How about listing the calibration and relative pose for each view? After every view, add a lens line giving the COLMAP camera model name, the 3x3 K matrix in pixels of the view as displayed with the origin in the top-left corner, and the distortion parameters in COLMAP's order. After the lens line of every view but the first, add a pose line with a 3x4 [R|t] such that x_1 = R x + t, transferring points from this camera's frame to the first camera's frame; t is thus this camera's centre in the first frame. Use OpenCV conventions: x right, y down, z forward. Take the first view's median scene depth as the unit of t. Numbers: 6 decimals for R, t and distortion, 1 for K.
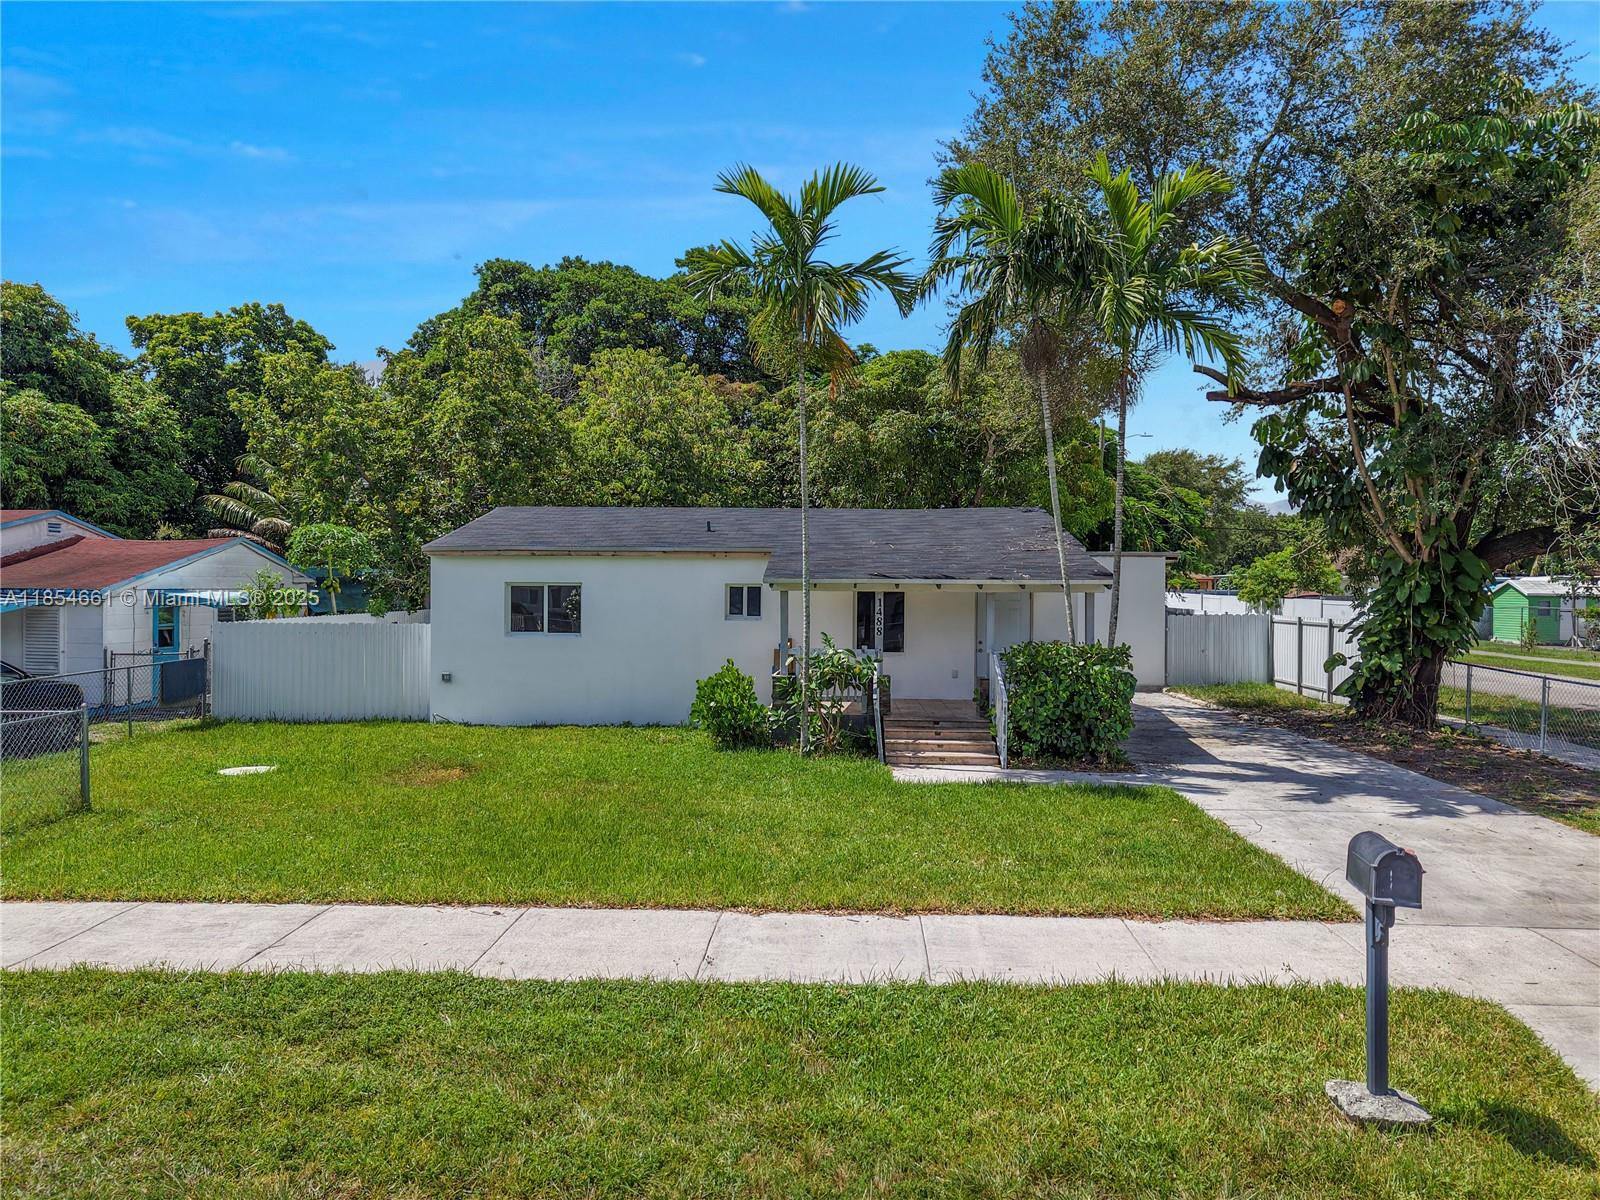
lens RADIAL K [[1068.4, 0, 795.7], [0, 1068.4, 595.1], [0, 0, 1]] dist [0.001871, -0.007586]
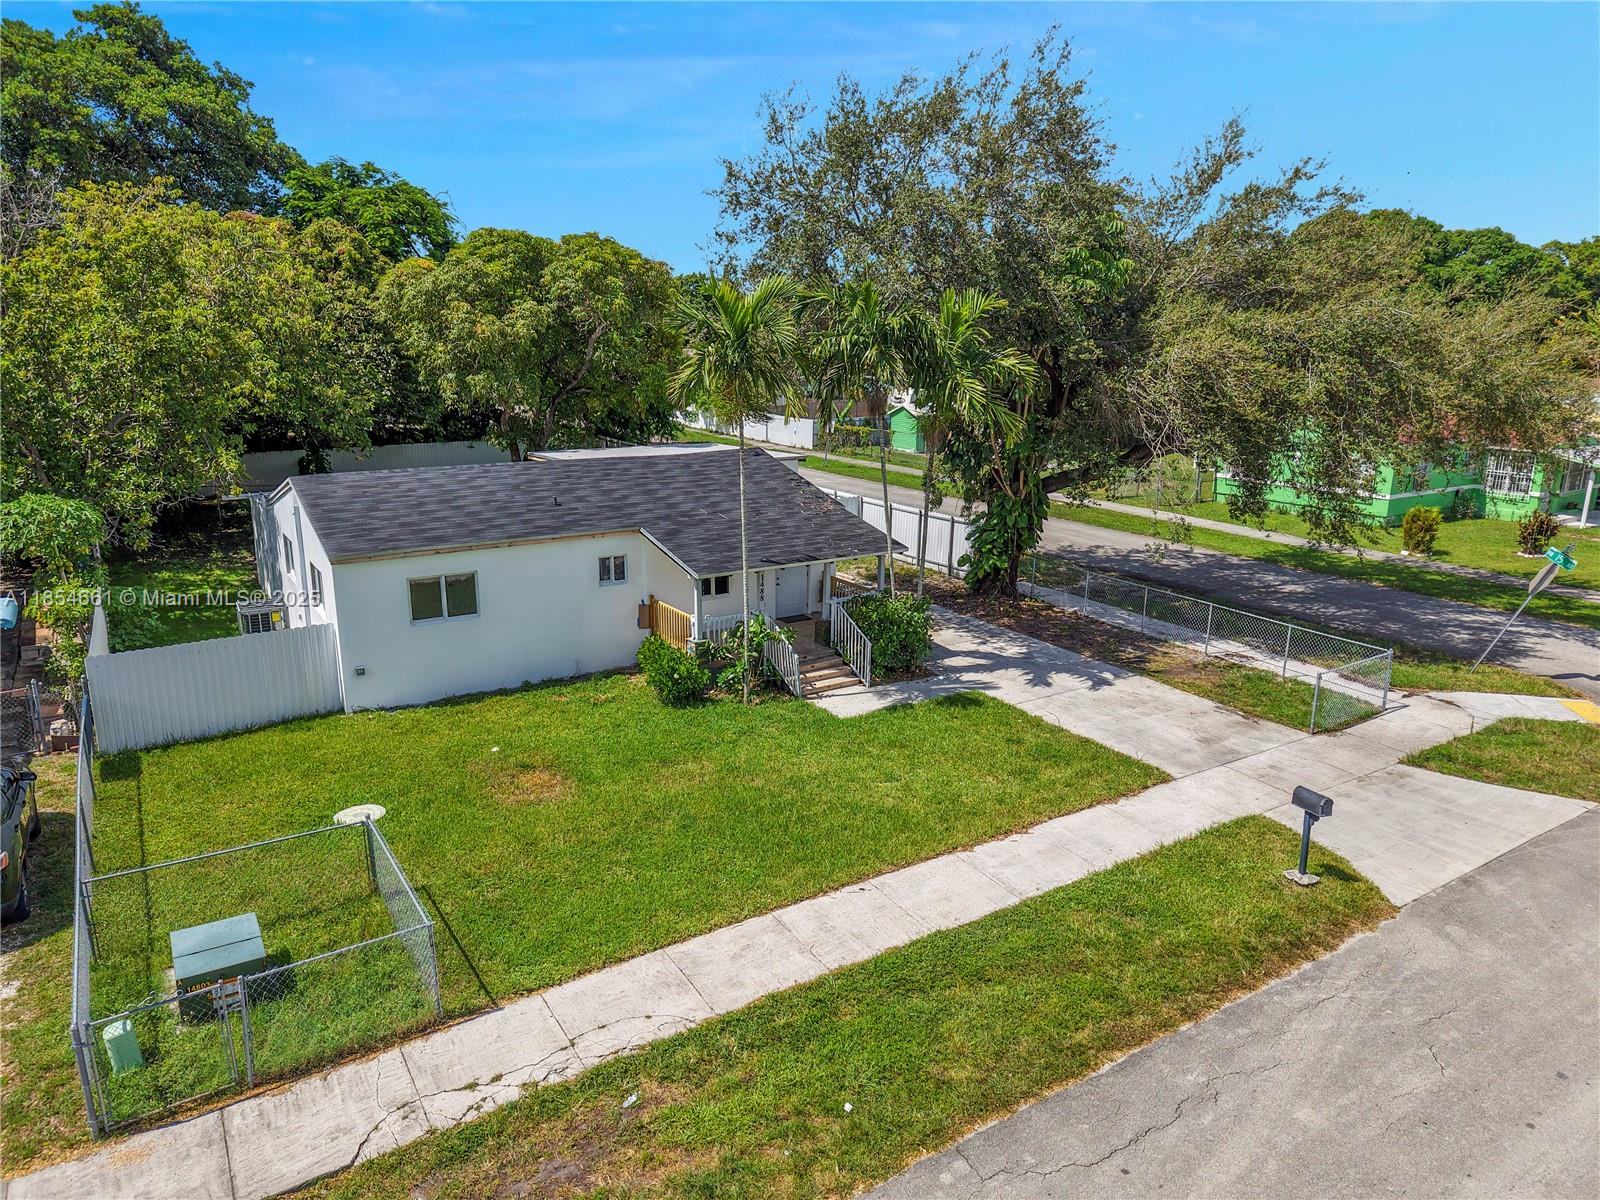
lens RADIAL K [[1068.4, 0, 801.4], [0, 1068.4, 605.4], [0, 0, 1]] dist [0.001871, -0.007586]
pose [[0.816664, -0.145924, 0.558360, -0.560394], [0.001278, 0.967960, 0.251101, -0.261373], [-0.577111, -0.204352, 0.790685, -0.101182]]
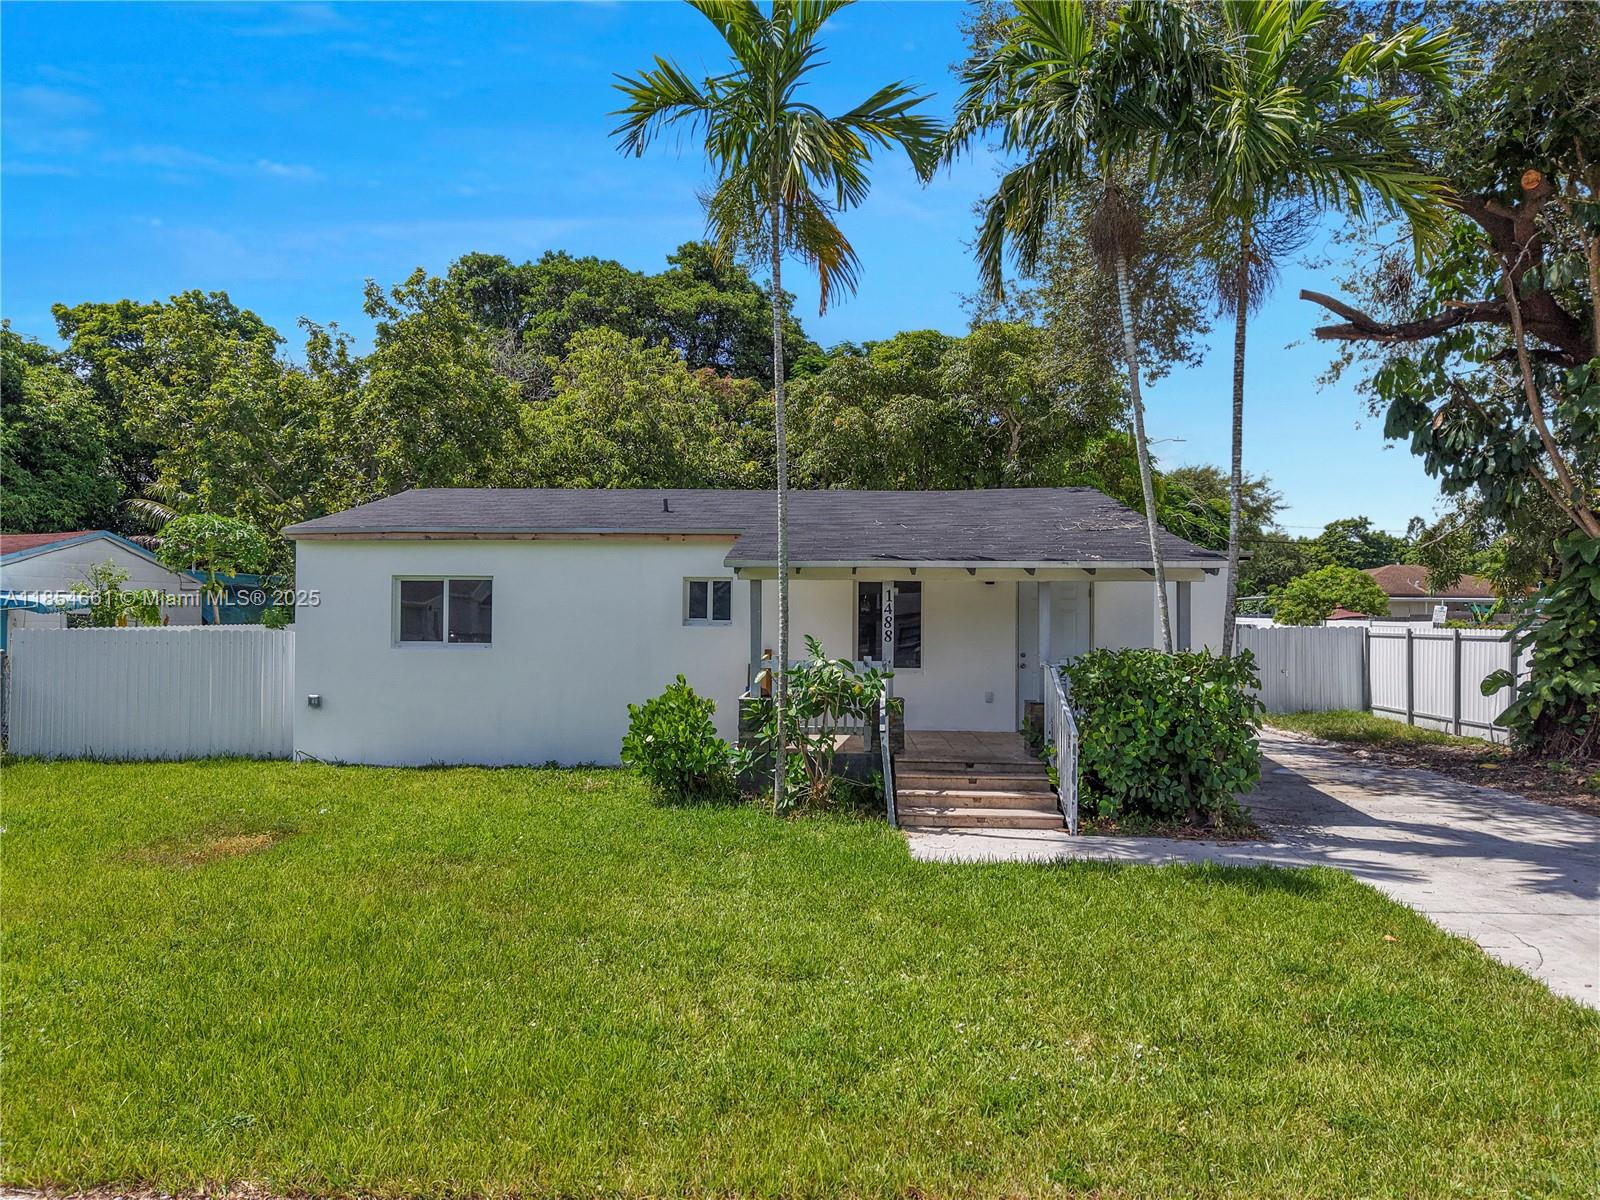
lens RADIAL K [[1068.4, 0, 797.9], [0, 1068.4, 592.4], [0, 0, 1]] dist [0.001871, -0.007586]
pose [[0.999989, -0.000104, -0.004639, 0.018376], [-0.000036, 0.999546, -0.030129, 0.022733], [0.004640, 0.030128, 0.999535, 0.247131]]
